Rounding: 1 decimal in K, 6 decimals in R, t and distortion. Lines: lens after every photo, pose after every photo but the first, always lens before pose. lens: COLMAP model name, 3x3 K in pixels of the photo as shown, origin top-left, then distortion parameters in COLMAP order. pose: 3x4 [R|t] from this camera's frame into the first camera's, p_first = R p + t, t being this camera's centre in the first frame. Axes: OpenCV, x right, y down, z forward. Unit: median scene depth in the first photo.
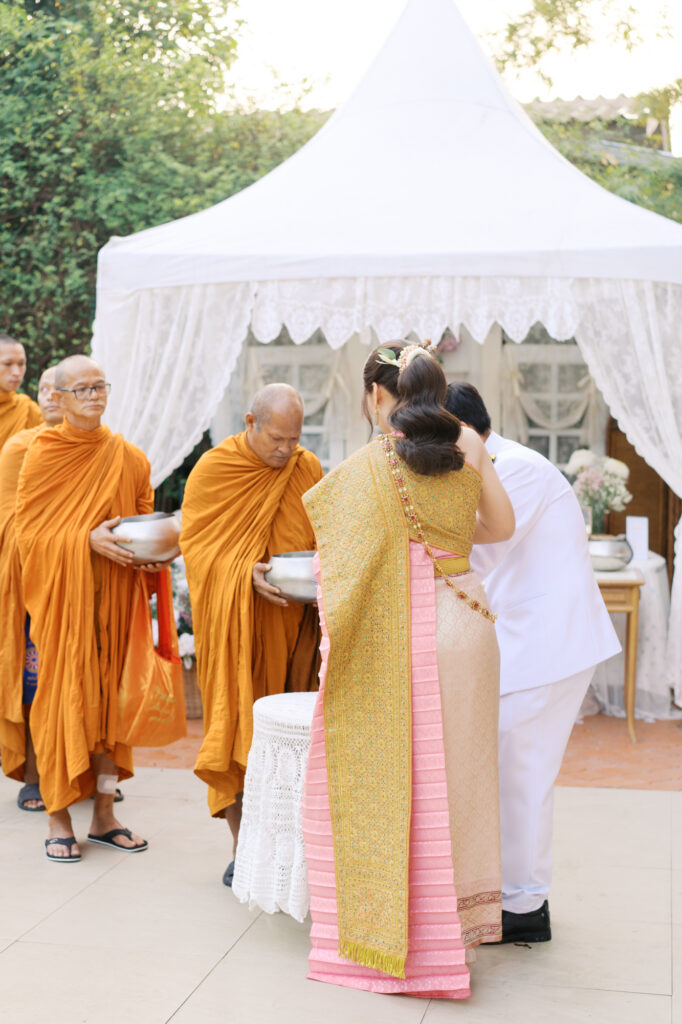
lens RADIAL K [[1580.5, 0, 334.3], [0, 1580.5, 512.3], [0, 0, 1]] dist [-0.009475, 0.000000]
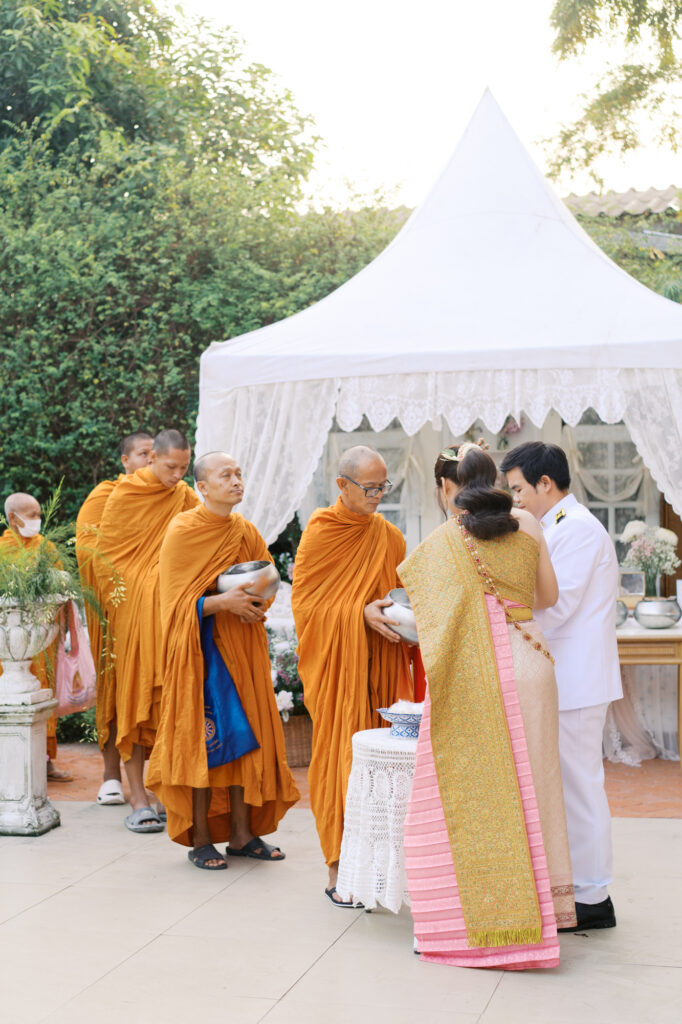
lens RADIAL K [[1580.5, 0, 344.2], [0, 1580.5, 505.1], [0, 0, 1]] dist [-0.009475, 0.000000]
pose [[0.999006, -0.021263, -0.039174, -0.002944], [0.019154, 0.998387, -0.053438, 0.004630], [0.040247, 0.052635, 0.997802, -0.104025]]
